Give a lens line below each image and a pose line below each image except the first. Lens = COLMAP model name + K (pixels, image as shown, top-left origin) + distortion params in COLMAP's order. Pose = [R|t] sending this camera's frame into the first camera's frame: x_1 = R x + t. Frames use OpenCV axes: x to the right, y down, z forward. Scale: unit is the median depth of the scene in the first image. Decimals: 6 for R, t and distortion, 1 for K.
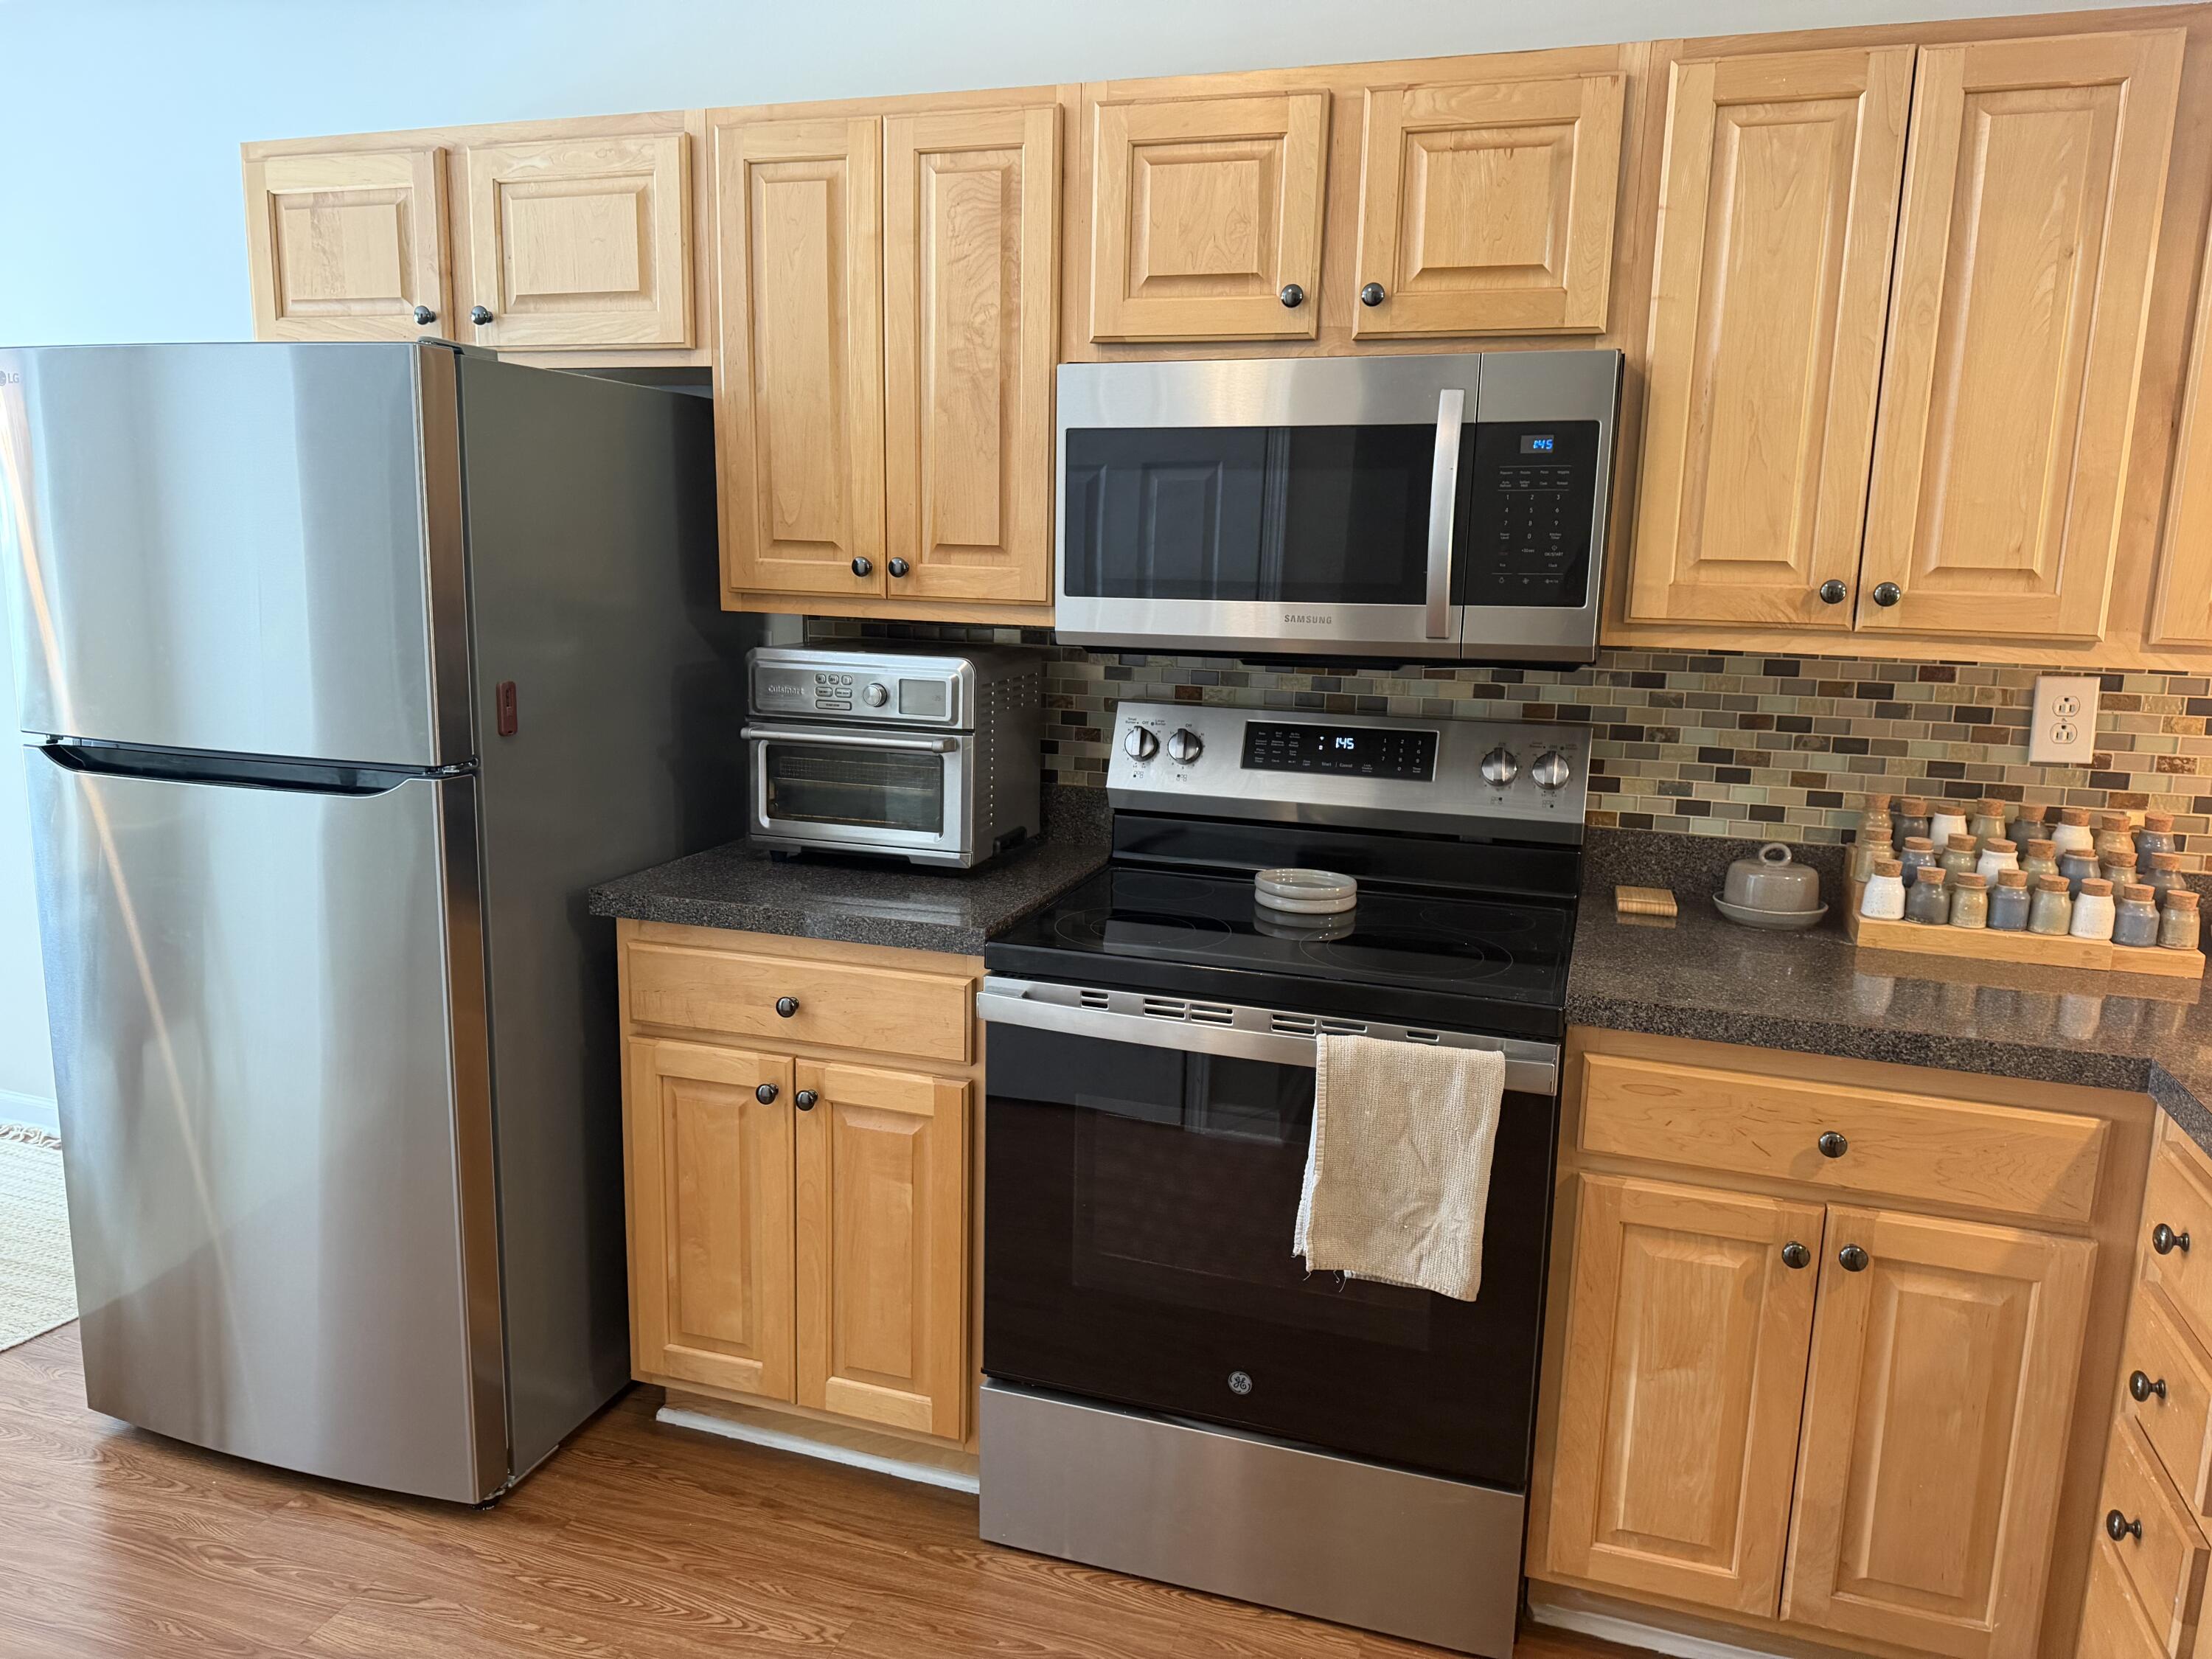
lens RADIAL K [[1553.7, 0, 1106.0], [0, 1553.7, 829.5], [0, 0, 1]] dist [-0.028164, -0.001916]
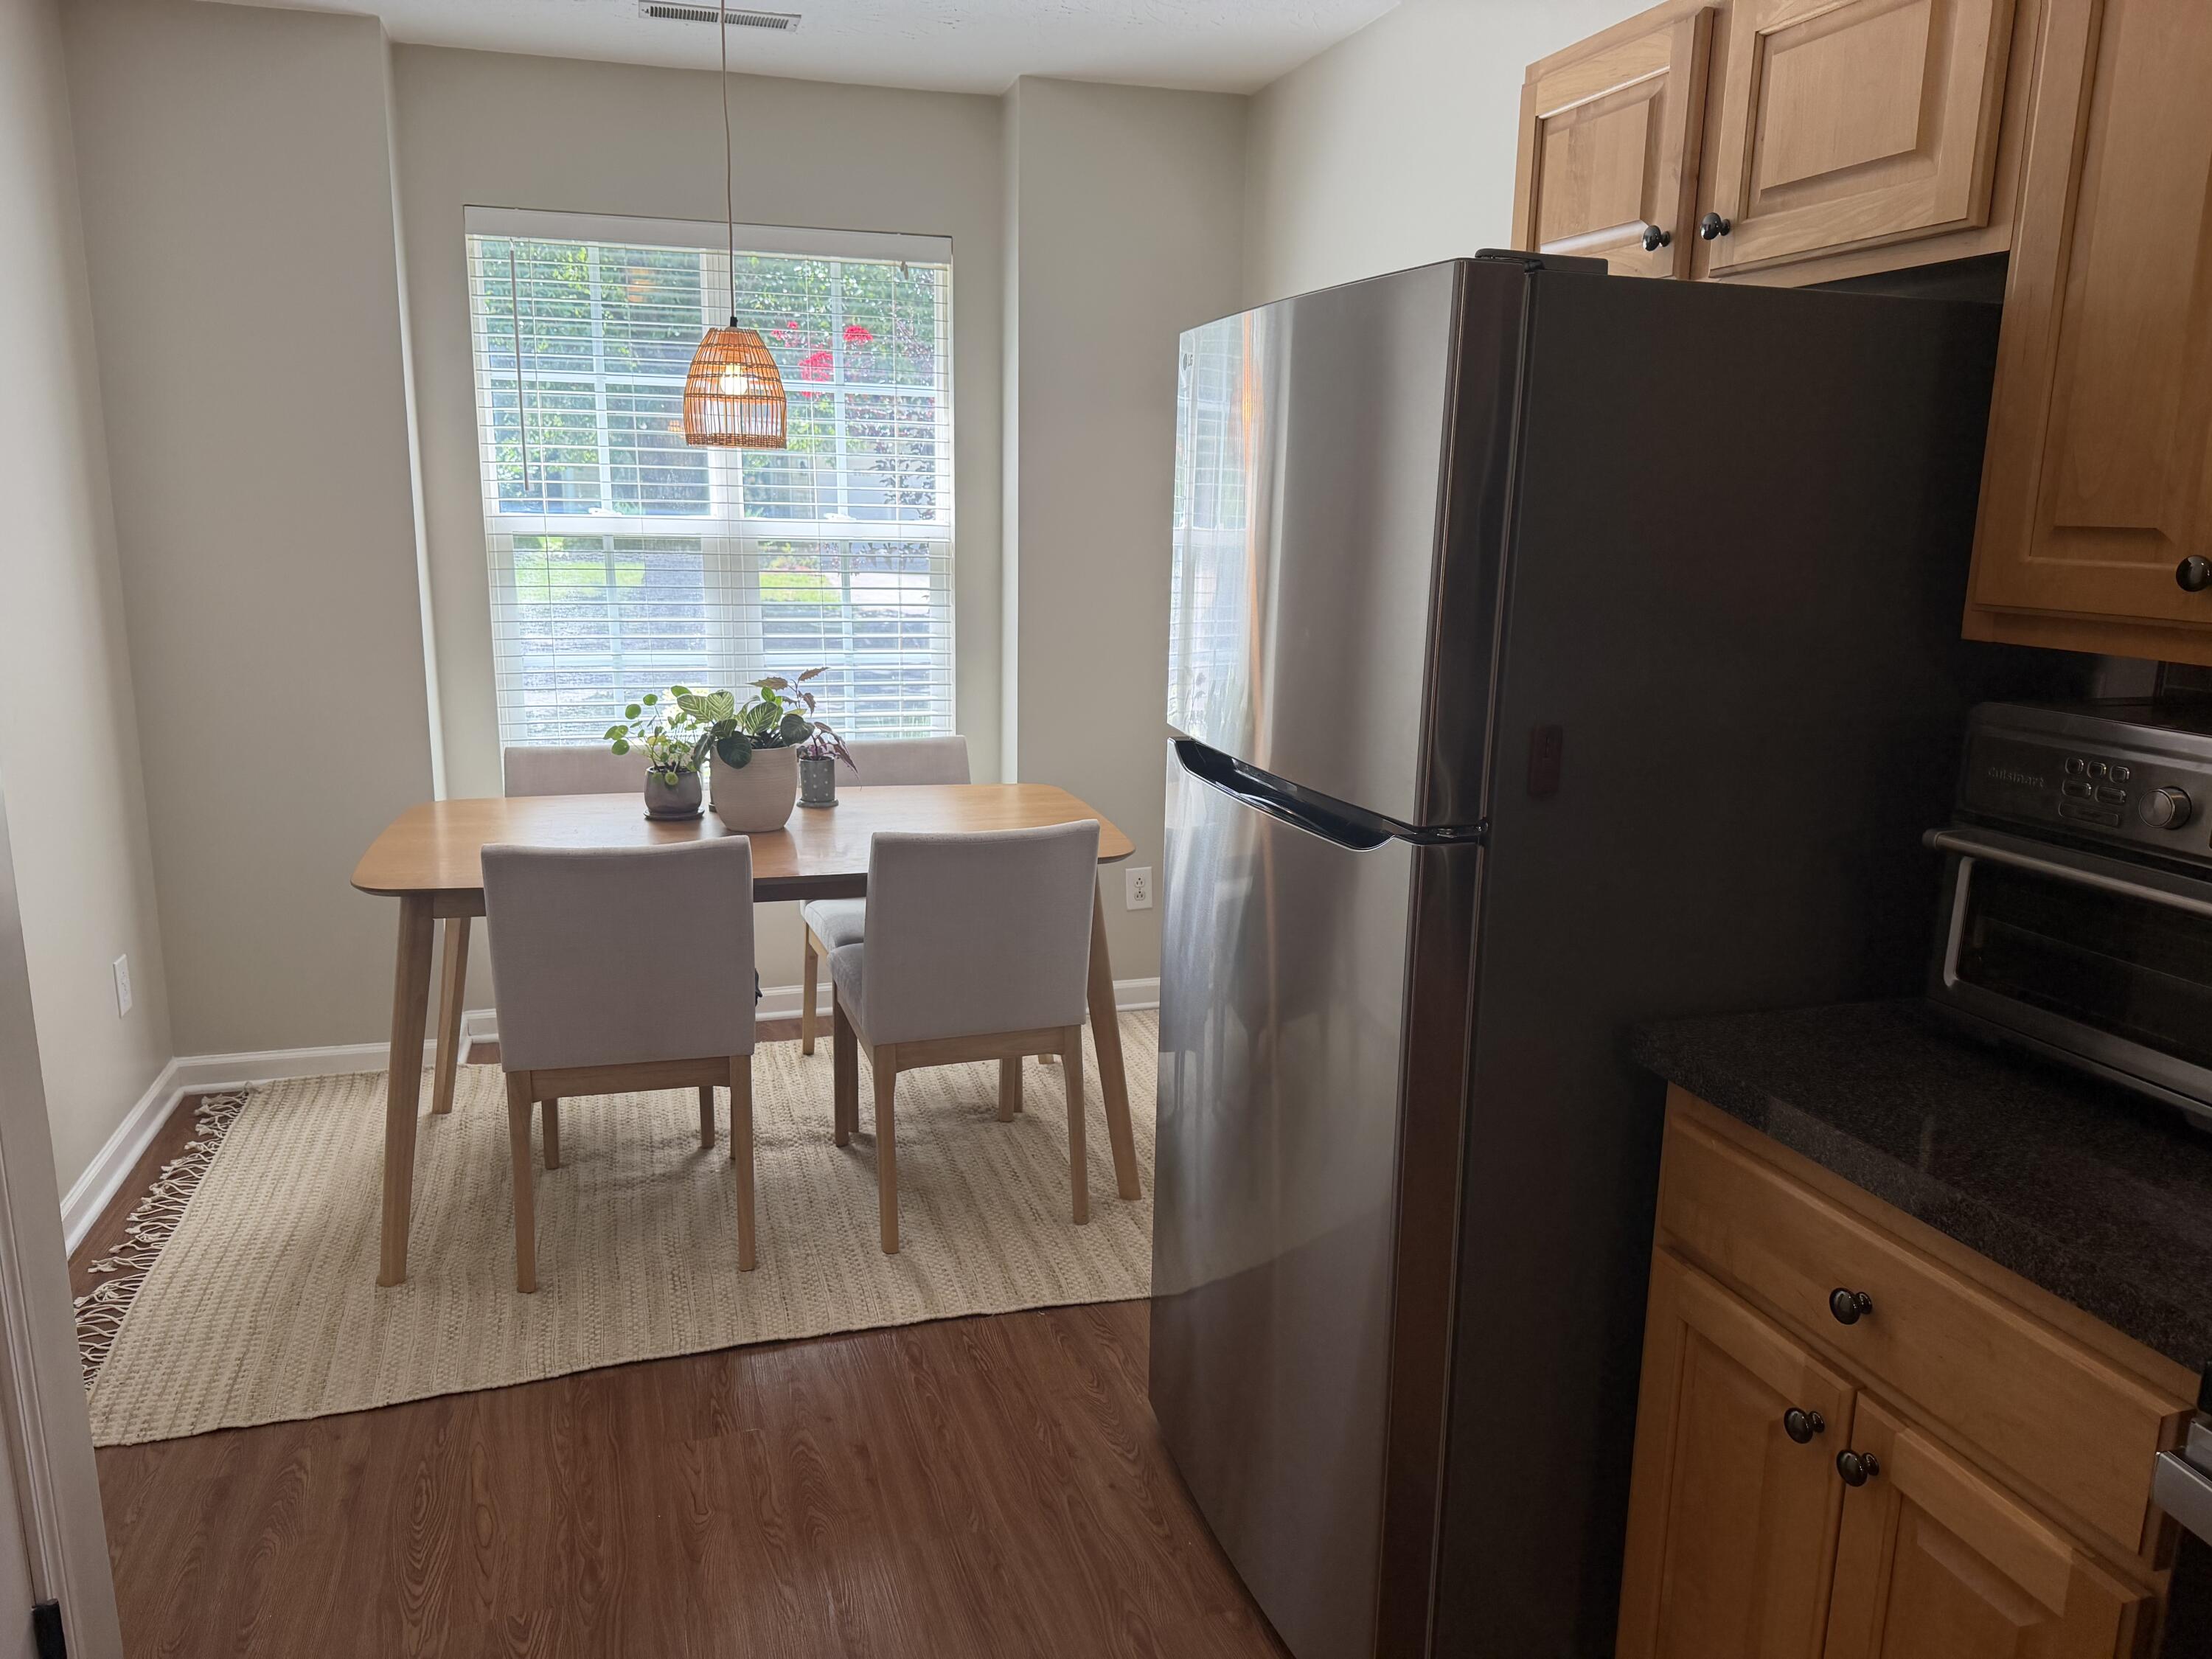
lens RADIAL K [[1578.9, 0, 1106.0], [0, 1578.9, 829.5], [0, 0, 1]] dist [-0.000324, 0.005181]
pose [[0.578497, 0.145166, -0.802663, 0.081814], [-0.147684, 0.986413, 0.071959, -0.061401], [0.802204, 0.076912, 0.592076, 0.355370]]
